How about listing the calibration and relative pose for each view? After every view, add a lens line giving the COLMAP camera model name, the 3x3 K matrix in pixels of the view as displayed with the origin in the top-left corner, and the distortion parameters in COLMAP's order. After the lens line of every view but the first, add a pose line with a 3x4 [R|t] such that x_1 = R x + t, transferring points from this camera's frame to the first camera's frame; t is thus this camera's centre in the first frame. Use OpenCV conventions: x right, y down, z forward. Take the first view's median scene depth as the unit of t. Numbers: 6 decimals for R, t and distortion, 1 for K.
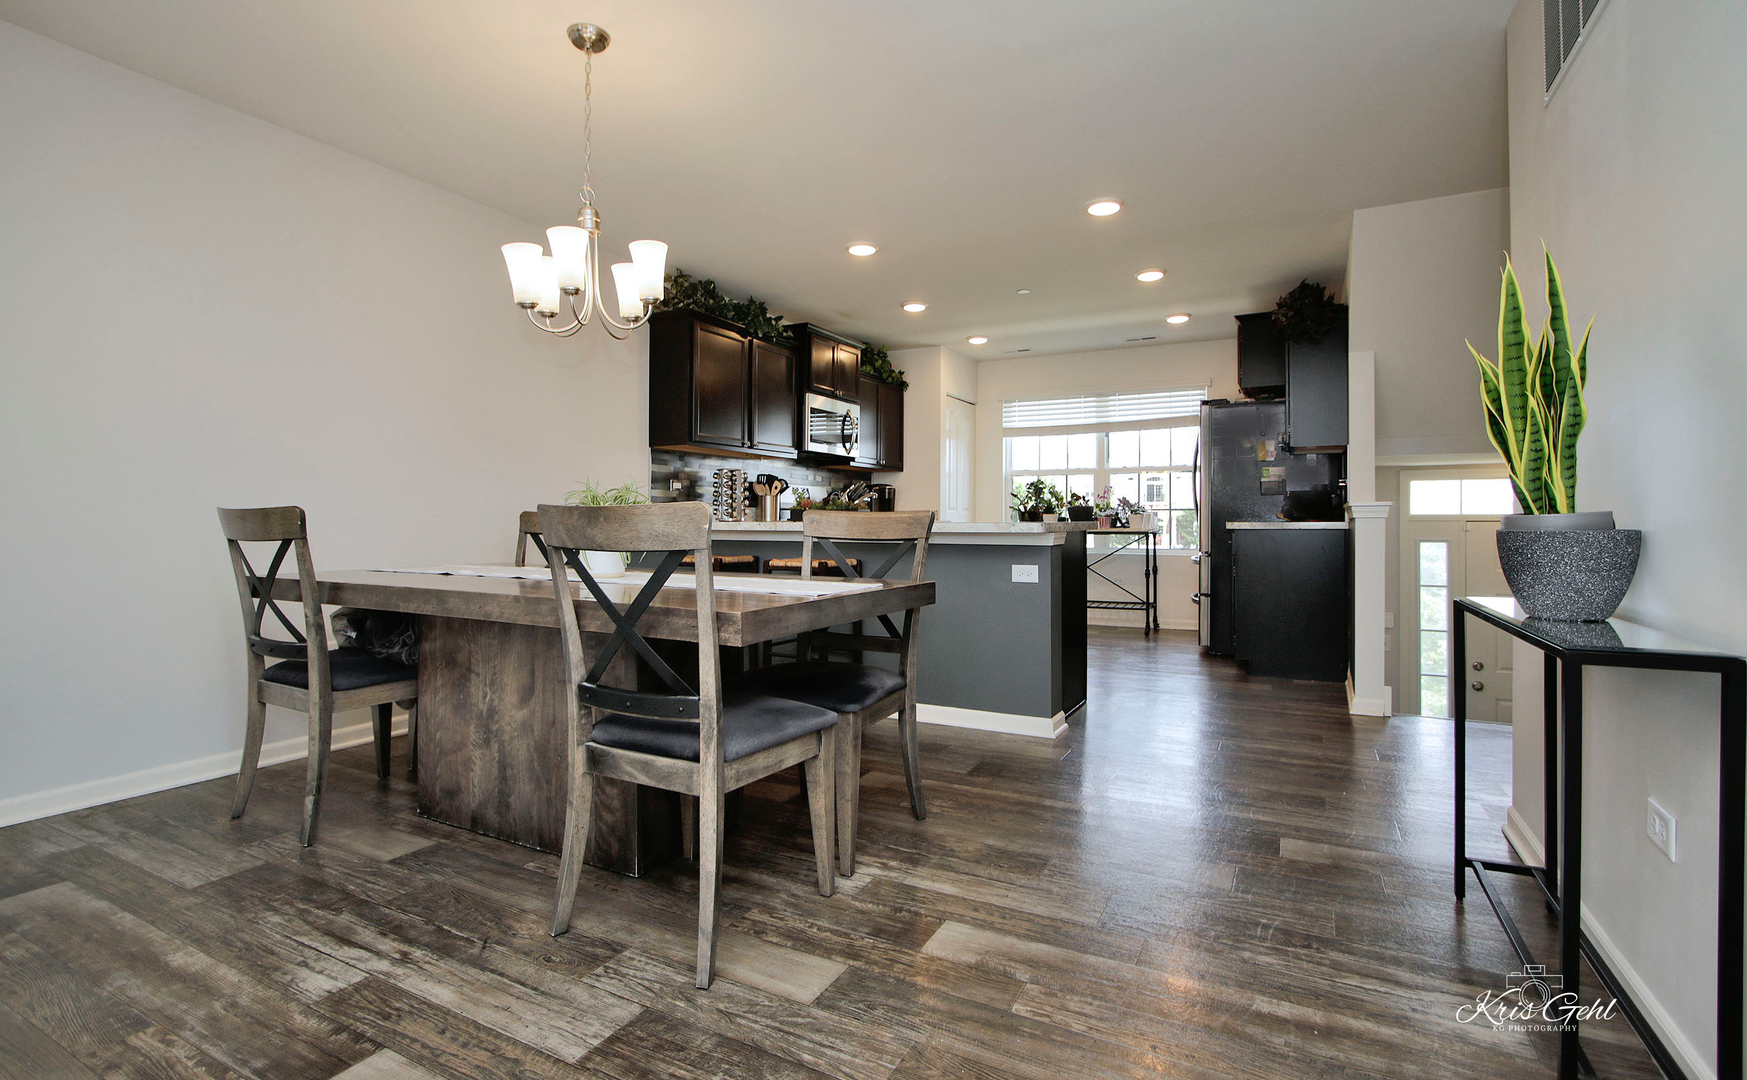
lens RADIAL K [[821.6, 0, 879.0], [0, 821.6, 526.4], [0, 0, 1]] dist [-0.016378, -0.000461]
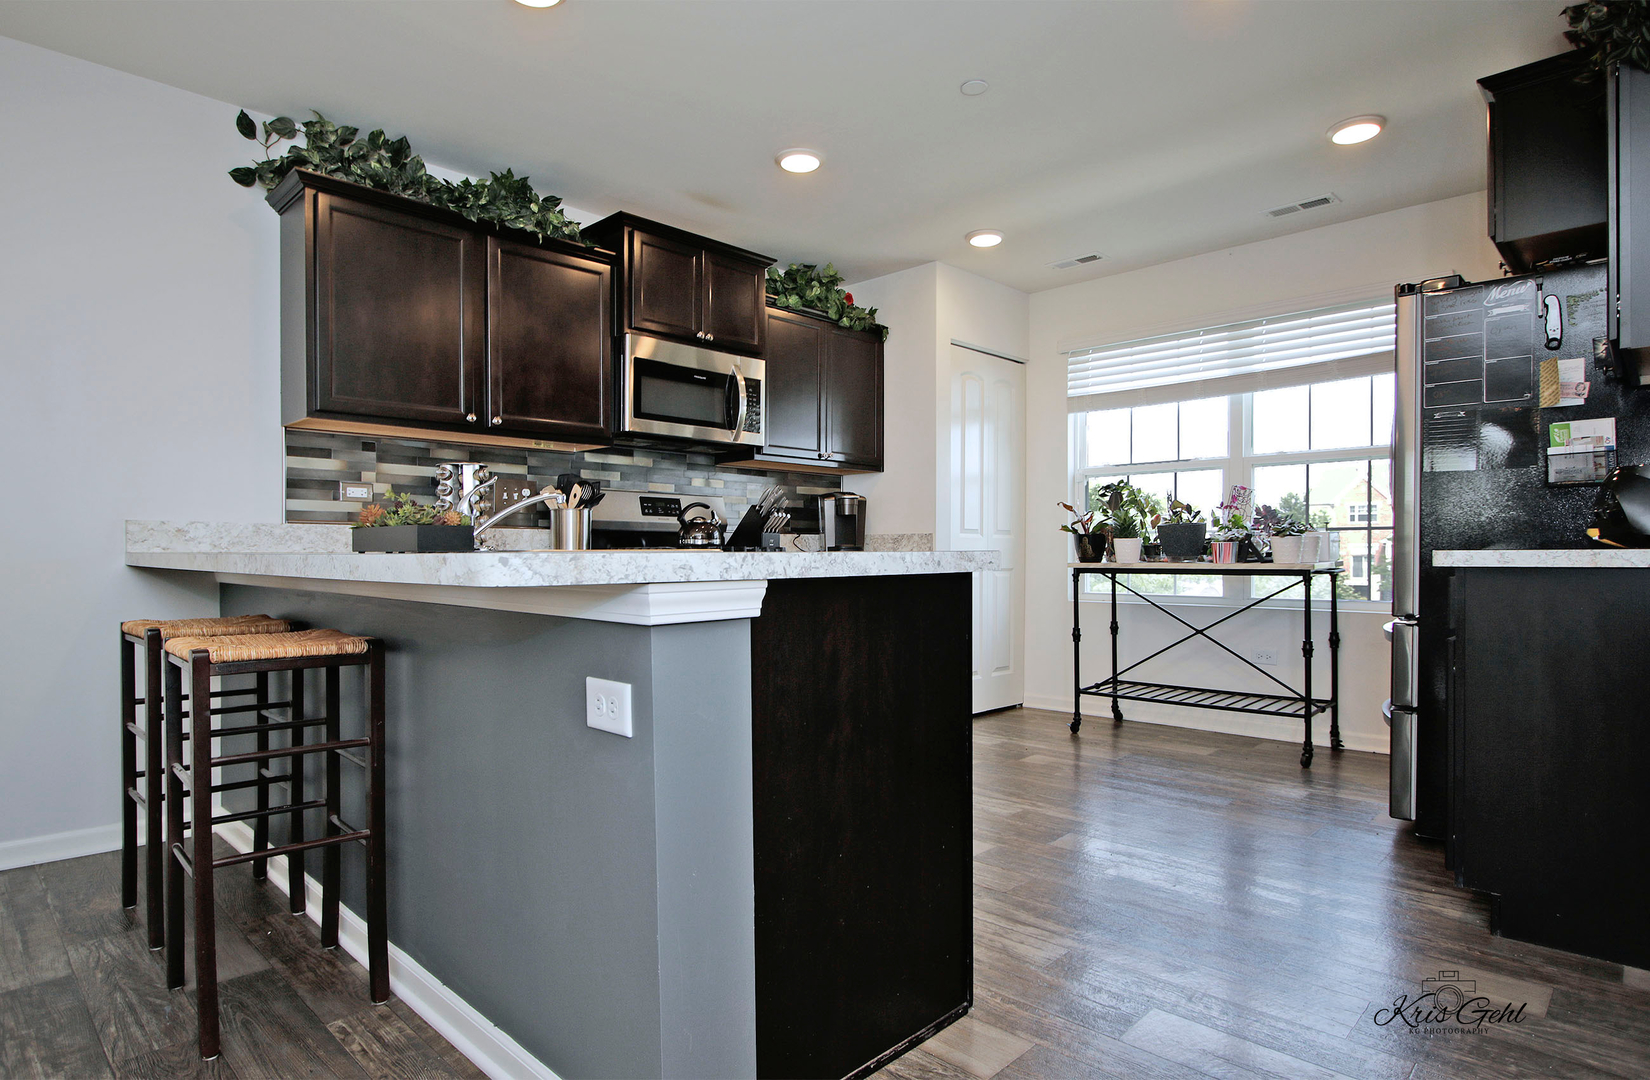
lens RADIAL K [[900.8, 0, 800.4], [0, 900.8, 566.4], [0, 0, 1]] dist [-0.013930, -0.000527]
pose [[0.954067, 0.002035, -0.299586, 0.176398], [0.001444, 0.999934, 0.011392, -0.002396], [0.299590, -0.011302, 0.954001, 0.330446]]
